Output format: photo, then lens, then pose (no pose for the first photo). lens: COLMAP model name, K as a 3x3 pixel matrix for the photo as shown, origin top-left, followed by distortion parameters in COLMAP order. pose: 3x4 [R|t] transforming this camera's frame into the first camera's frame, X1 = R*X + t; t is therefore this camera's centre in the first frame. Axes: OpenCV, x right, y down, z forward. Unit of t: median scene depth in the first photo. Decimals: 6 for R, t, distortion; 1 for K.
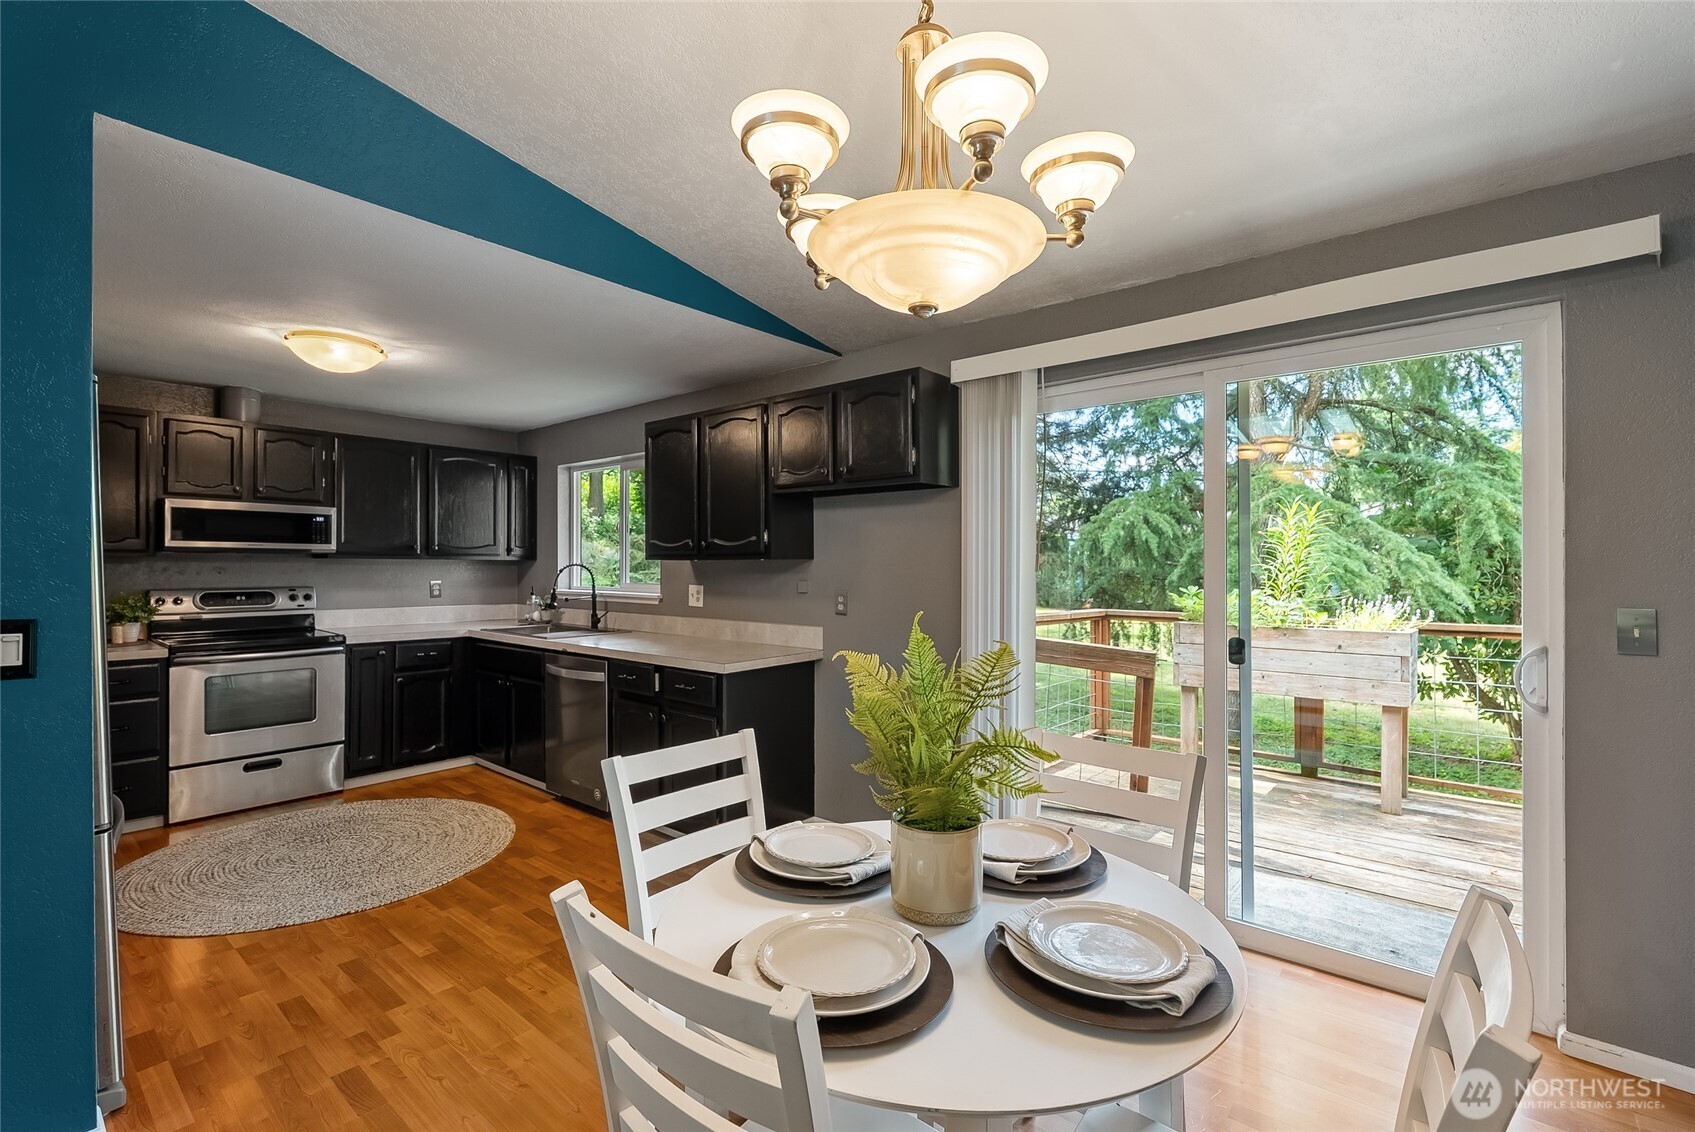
lens RADIAL K [[757.6, 0, 845.5], [0, 757.6, 563.2], [0, 0, 1]] dist [-0.001354, 0.000975]
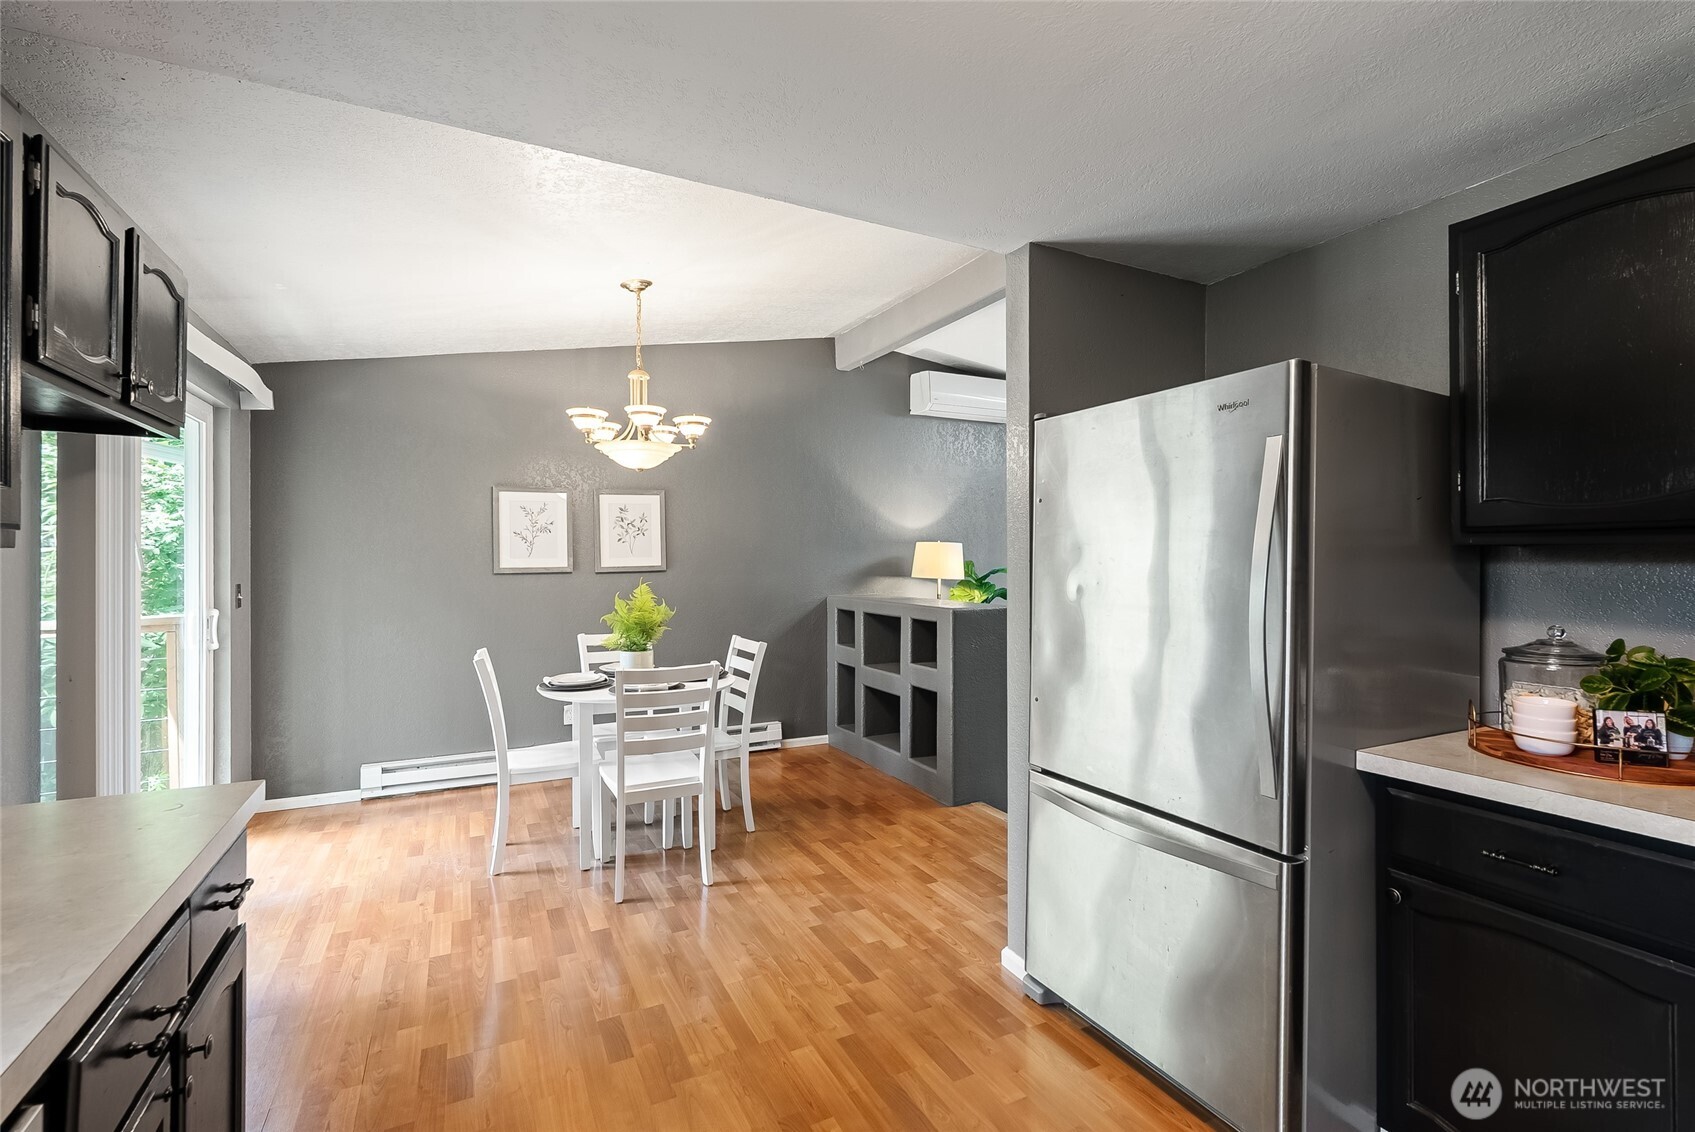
lens RADIAL K [[757.6, 0, 848.6], [0, 757.6, 556.9], [0, 0, 1]] dist [-0.001354, 0.000975]
pose [[-0.921110, -0.002161, 0.389297, -0.475609], [-0.004945, 0.999969, -0.006150, -0.000808], [-0.389272, -0.007590, -0.921092, 0.923694]]
